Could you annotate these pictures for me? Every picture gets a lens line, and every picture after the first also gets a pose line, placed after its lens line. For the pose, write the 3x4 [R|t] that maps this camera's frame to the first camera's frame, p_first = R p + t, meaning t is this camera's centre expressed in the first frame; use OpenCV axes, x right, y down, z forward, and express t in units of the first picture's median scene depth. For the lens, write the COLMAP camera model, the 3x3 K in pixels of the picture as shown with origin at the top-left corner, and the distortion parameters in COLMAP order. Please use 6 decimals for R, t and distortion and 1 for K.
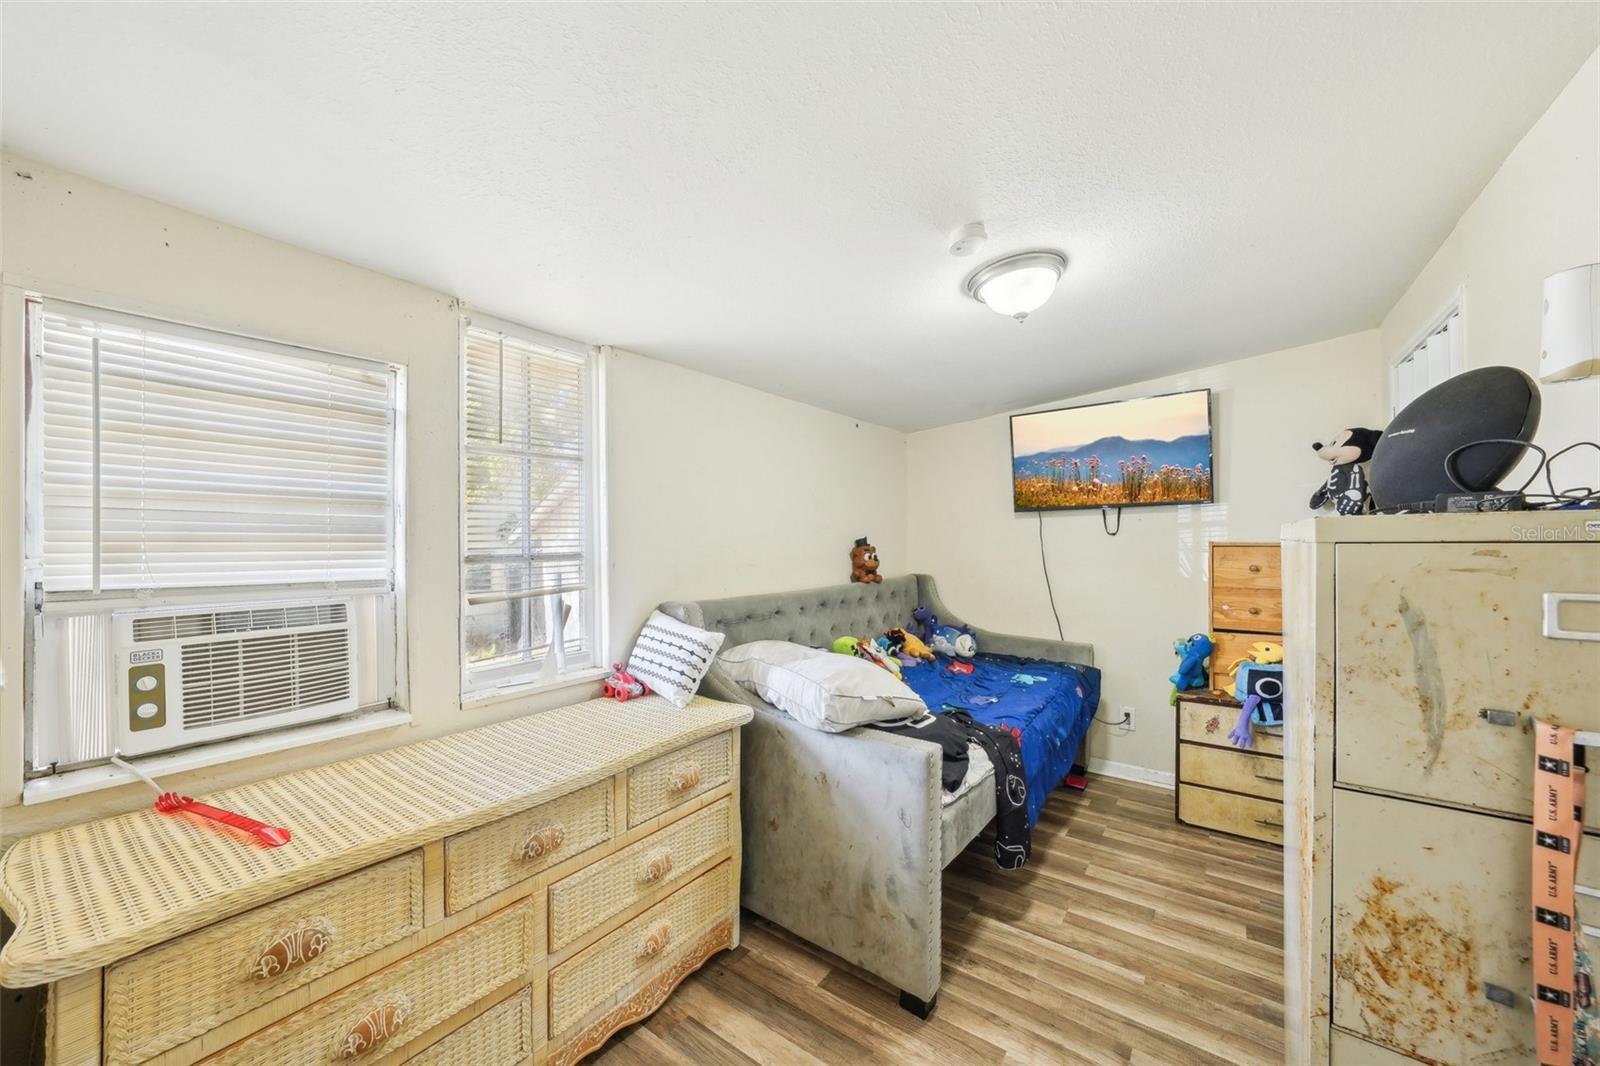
lens RADIAL K [[590.8, 0, 800.0], [0, 590.8, 533.0], [0, 0, 1]] dist [-0.001332, -0.000133]
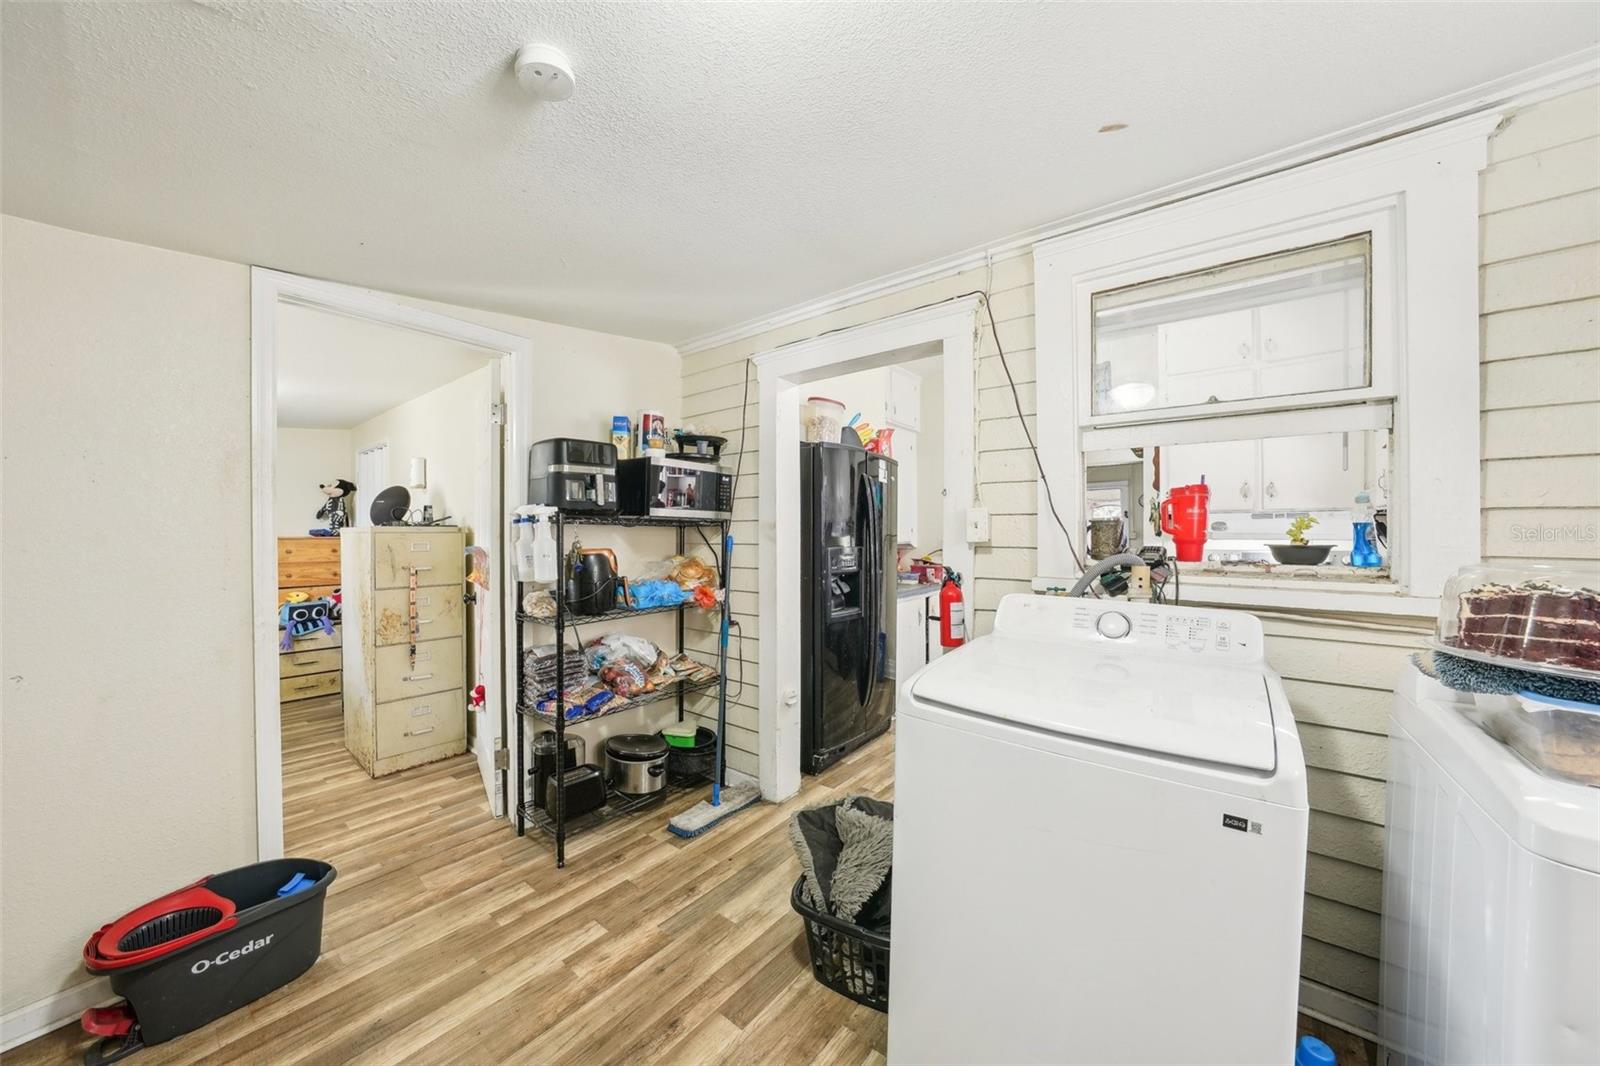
lens RADIAL K [[553.7, 0, 800.0], [0, 553.7, 533.0], [0, 0, 1]] dist [-0.013915, 0.000191]
pose [[0.054082, -0.002974, 0.998532, -0.845716], [0.001646, 0.999994, 0.002889, 0.001419], [-0.998535, 0.001488, 0.054087, -0.668891]]
